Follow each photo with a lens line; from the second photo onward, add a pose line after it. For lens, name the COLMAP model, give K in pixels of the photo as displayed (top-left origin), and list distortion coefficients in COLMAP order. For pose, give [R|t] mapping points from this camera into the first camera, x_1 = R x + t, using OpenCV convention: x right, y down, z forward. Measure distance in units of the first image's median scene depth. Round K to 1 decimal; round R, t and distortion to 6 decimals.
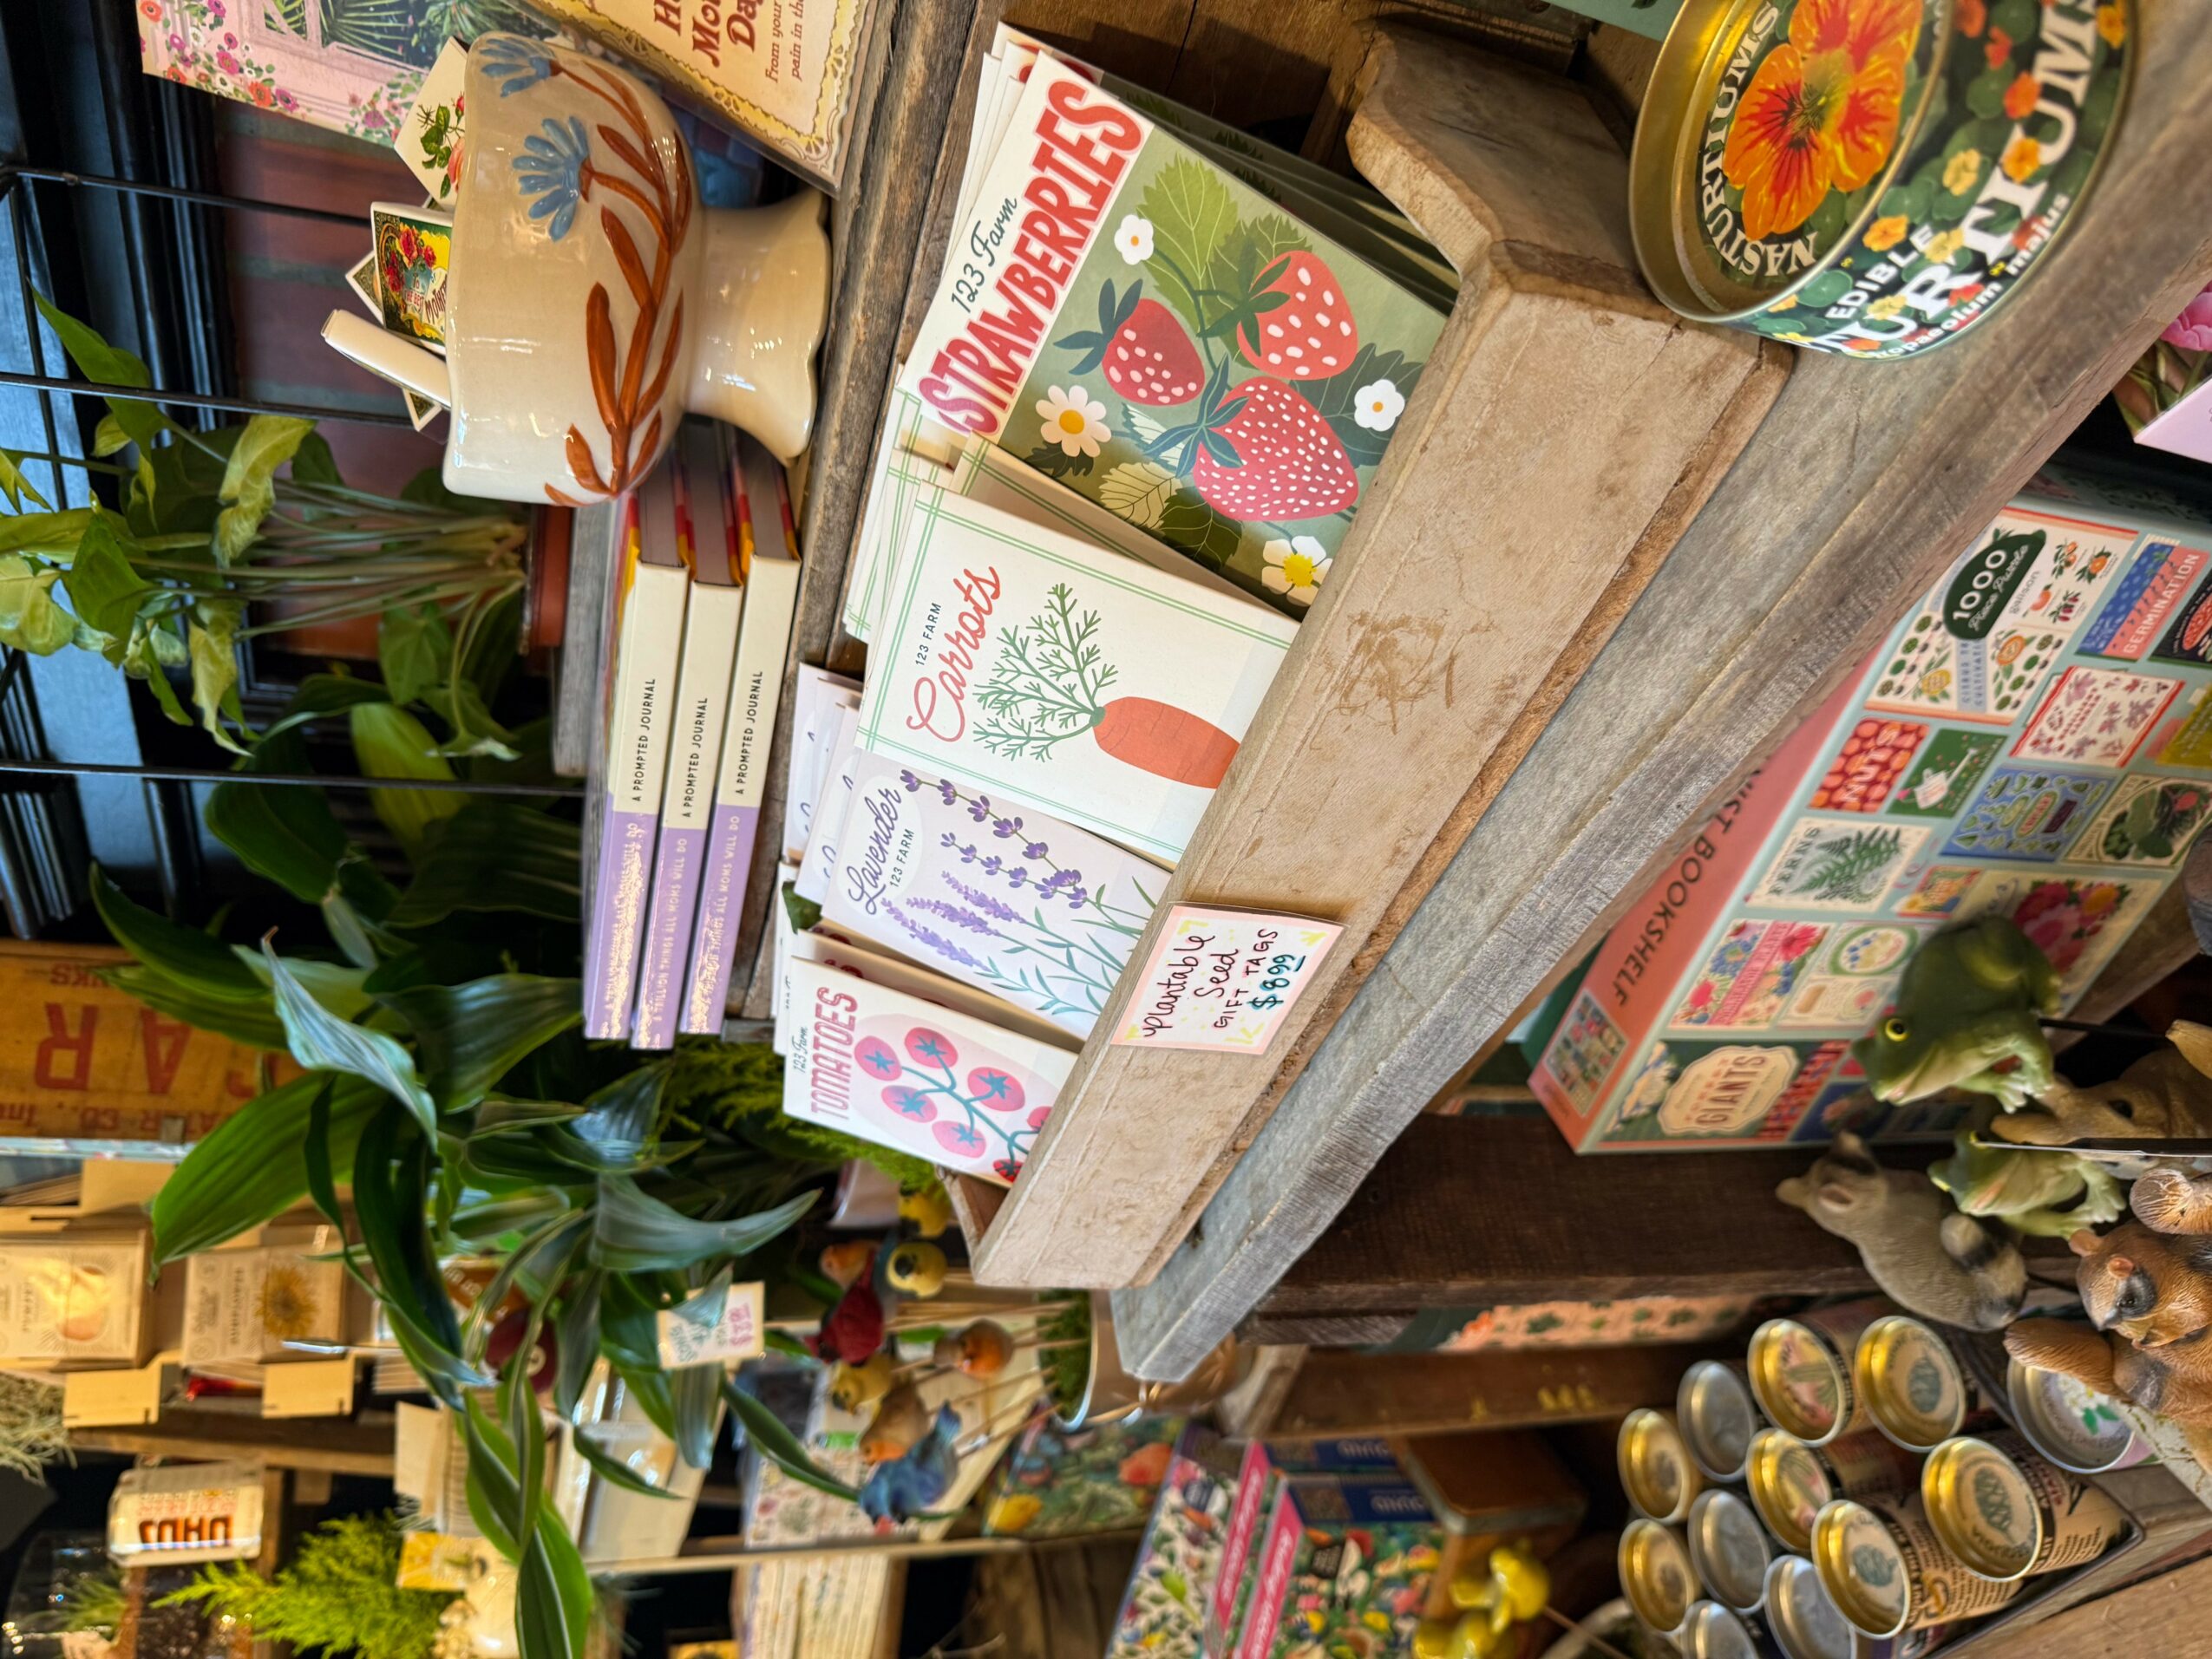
lens RADIAL K [[1606.0, 0, 1136.7], [0, 1606.0, 831.0], [0, 0, 1]] dist [0.055385, -0.079385]
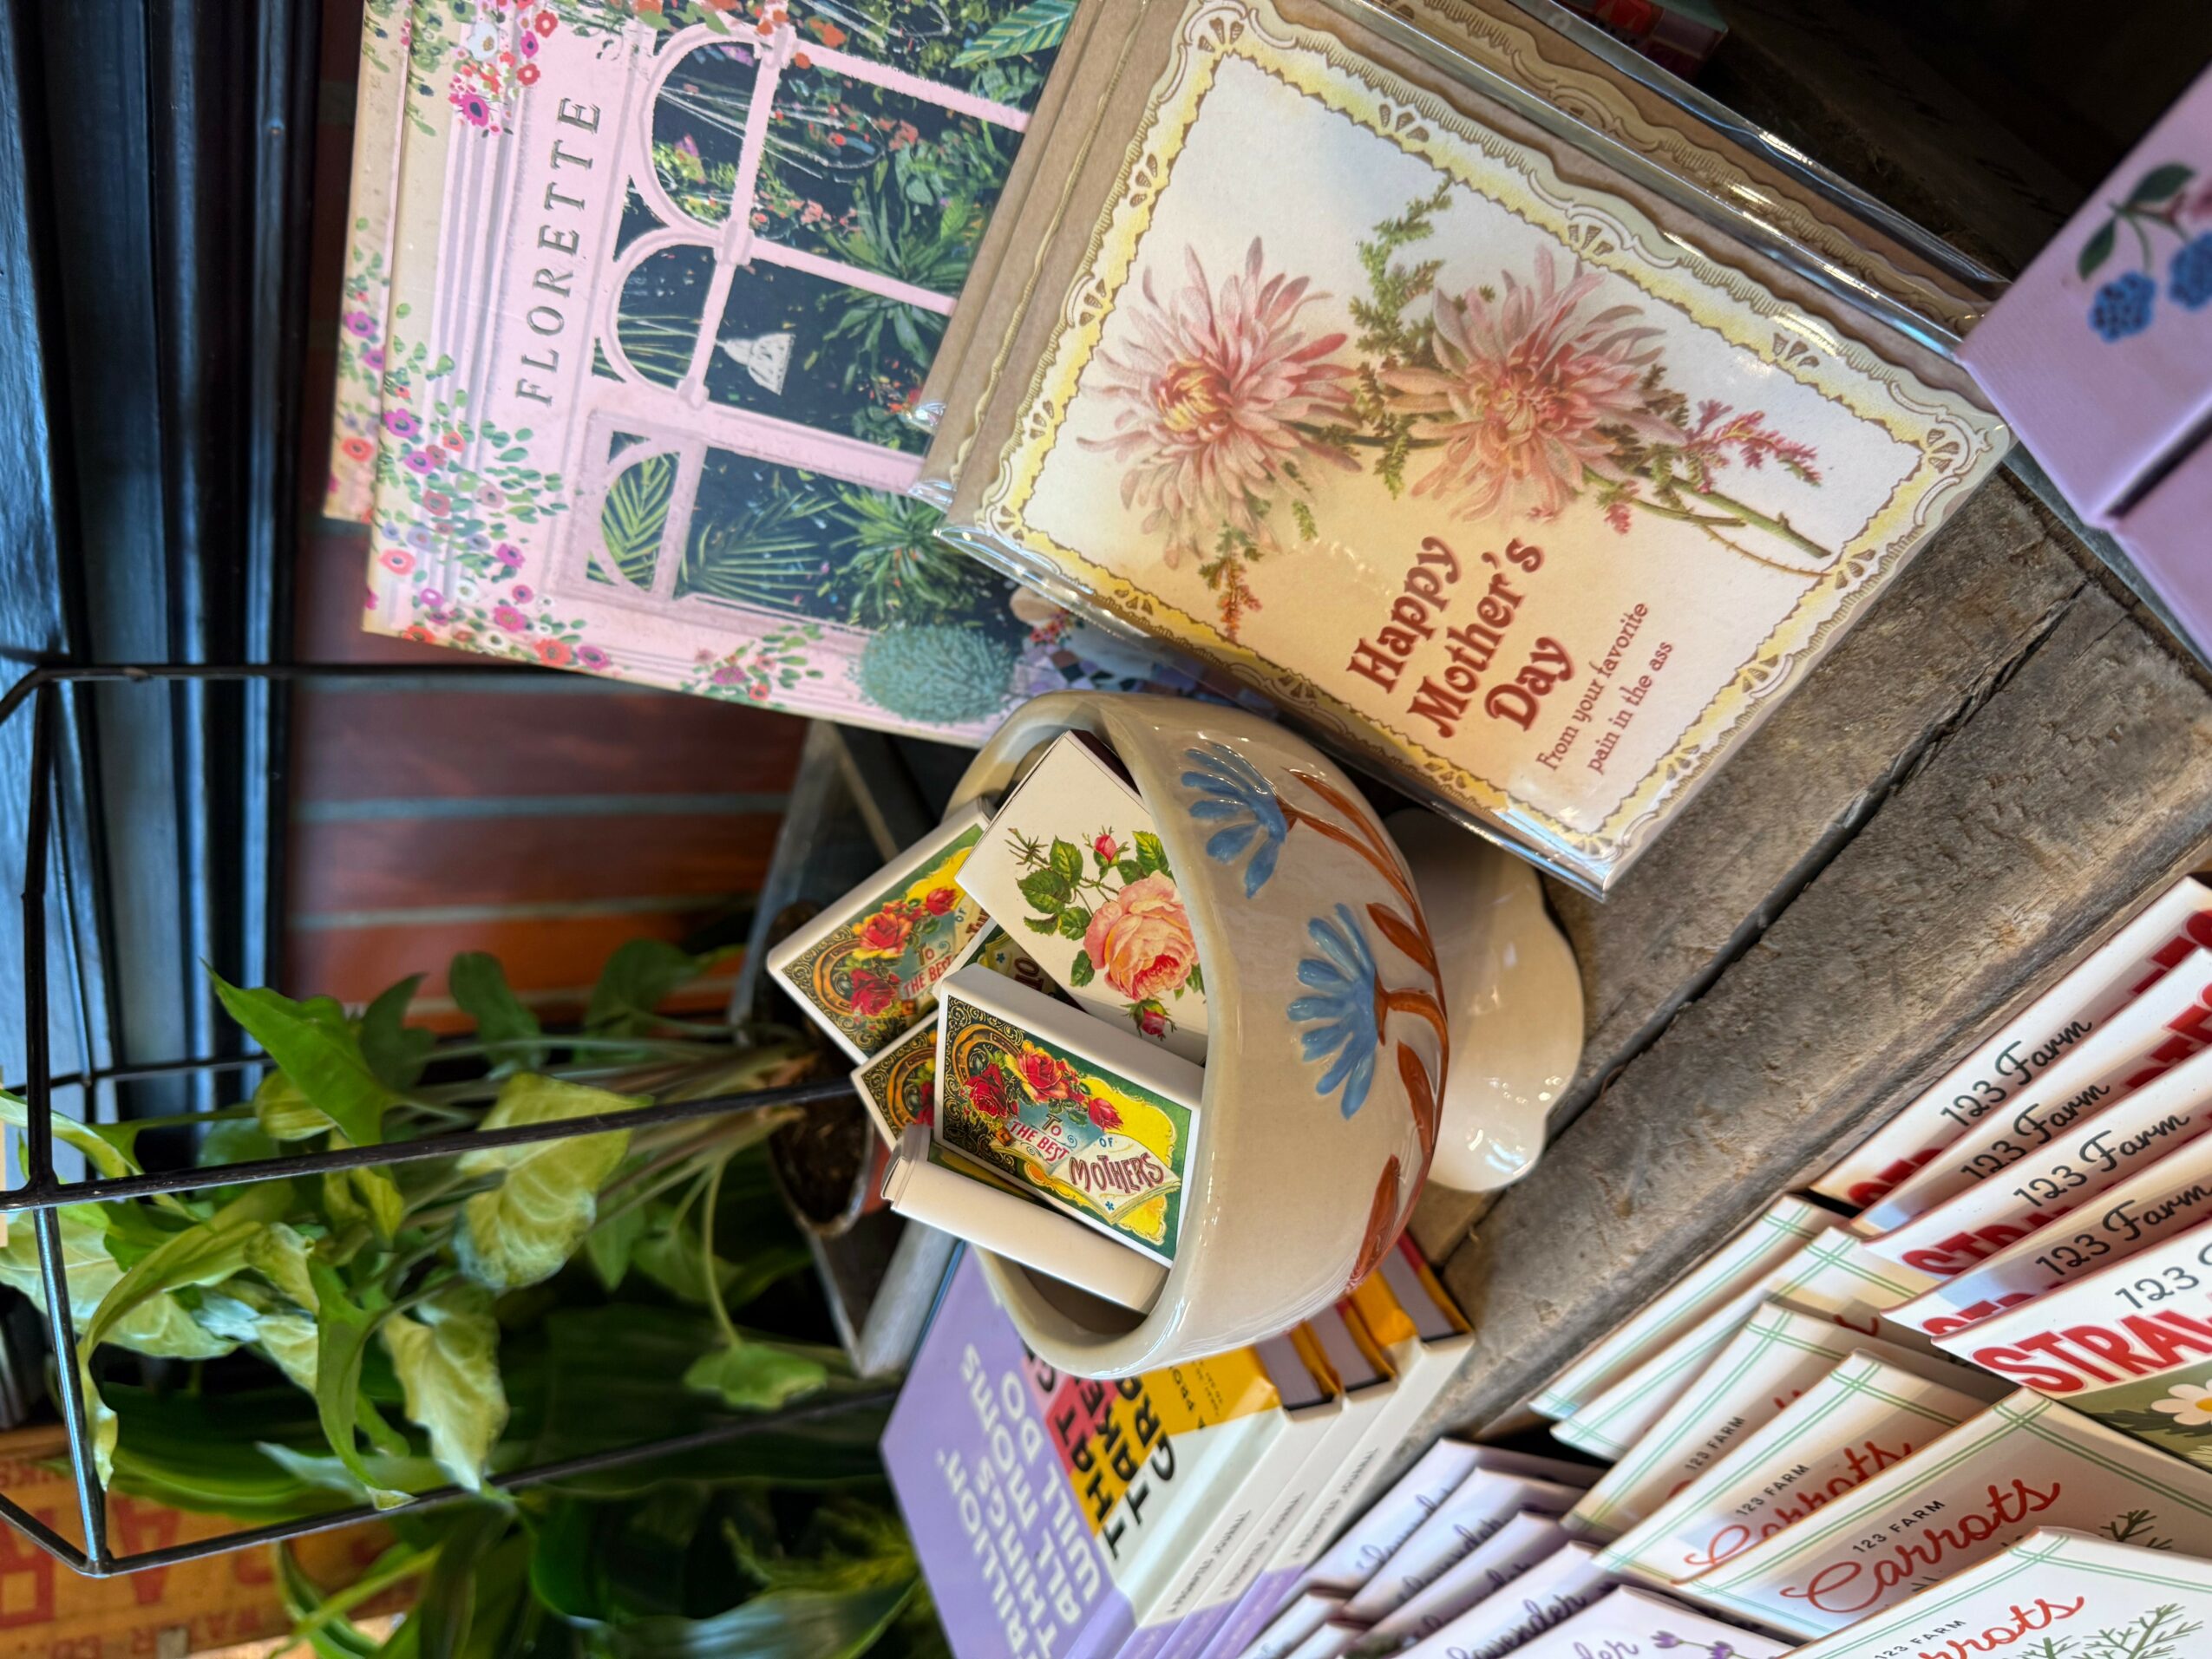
lens RADIAL K [[1606.0, 0, 1136.7], [0, 1606.0, 831.0], [0, 0, 1]] dist [0.055385, -0.079385]
pose [[0.983532, -0.073433, 0.165142, -0.437748], [0.063422, 0.995861, 0.065109, -0.426054], [-0.169239, -0.053563, 0.984118, 0.320890]]
